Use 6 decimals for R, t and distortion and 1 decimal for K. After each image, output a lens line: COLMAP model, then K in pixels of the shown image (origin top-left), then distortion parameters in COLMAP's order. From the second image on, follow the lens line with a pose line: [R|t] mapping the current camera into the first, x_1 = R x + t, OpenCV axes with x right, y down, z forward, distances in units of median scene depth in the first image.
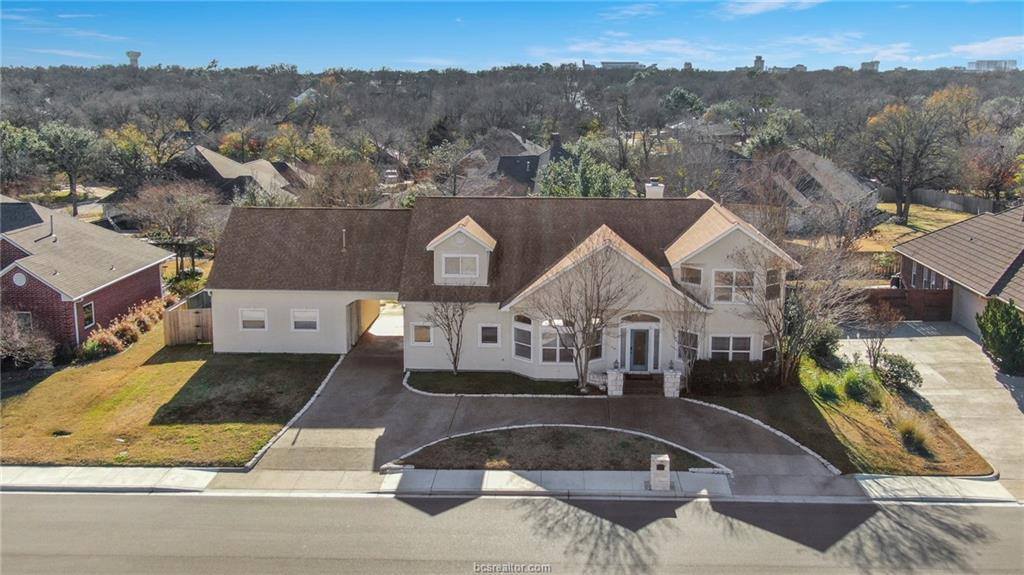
lens RADIAL K [[1070.9, 0, 512.0], [0, 1070.9, 287.5], [0, 0, 1]] dist [0.000297, -0.014044]
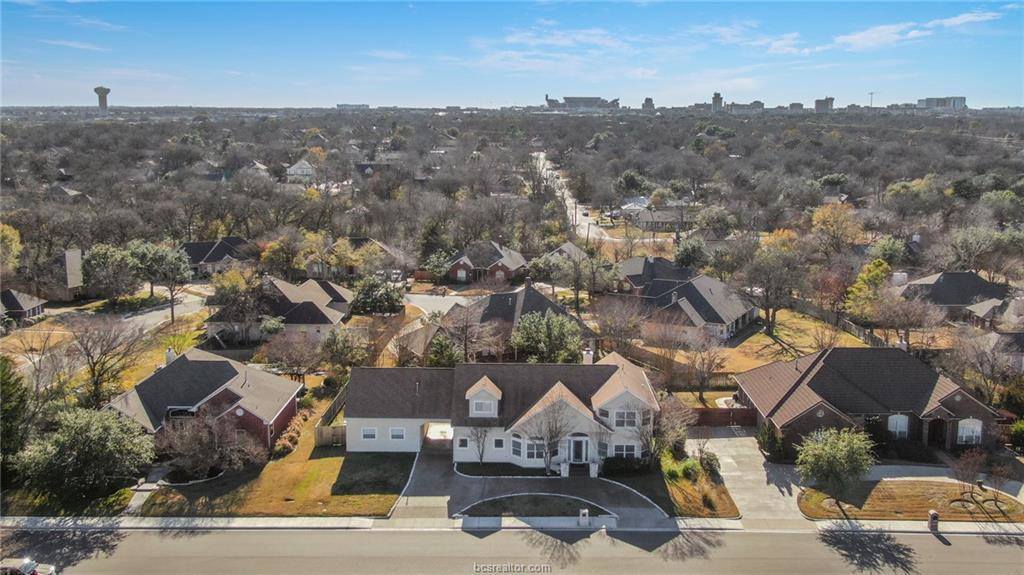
lens RADIAL K [[1070.9, 0, 512.0], [0, 1070.9, 287.5], [0, 0, 1]] dist [0.000297, -0.014044]
pose [[0.999439, -0.002557, 0.033406, -0.063083], [0.003446, 0.999641, -0.026572, -0.189391], [-0.033326, 0.026673, 0.999089, -0.942473]]
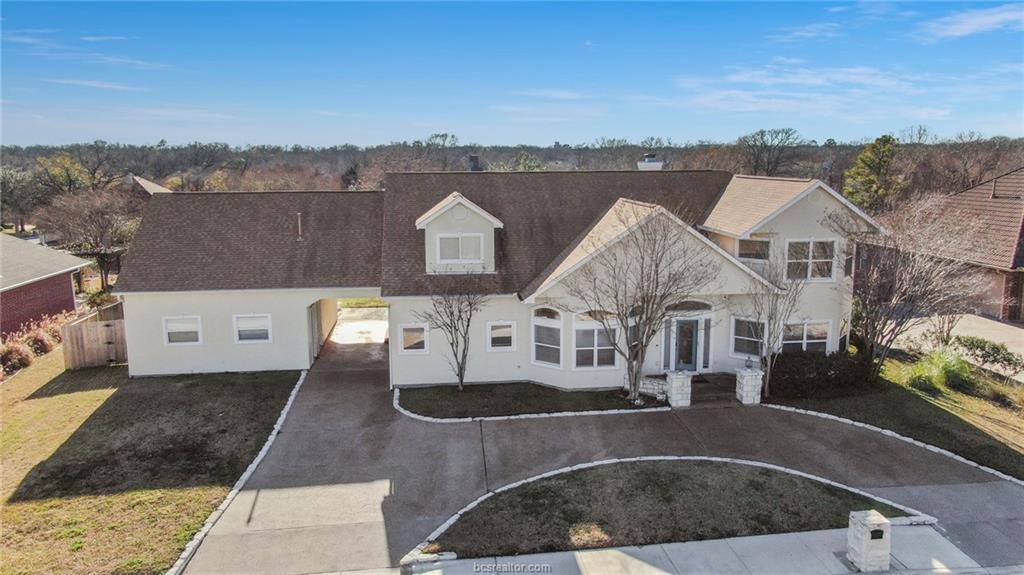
lens RADIAL K [[746.2, 0, 512.0], [0, 746.2, 287.5], [0, 0, 1]] dist [-0.013007, 0.000699]
pose [[0.986487, -0.036884, 0.159636, -0.103154], [0.040513, 0.998988, -0.019537, 0.021087], [-0.158754, 0.025740, 0.986983, 0.484514]]
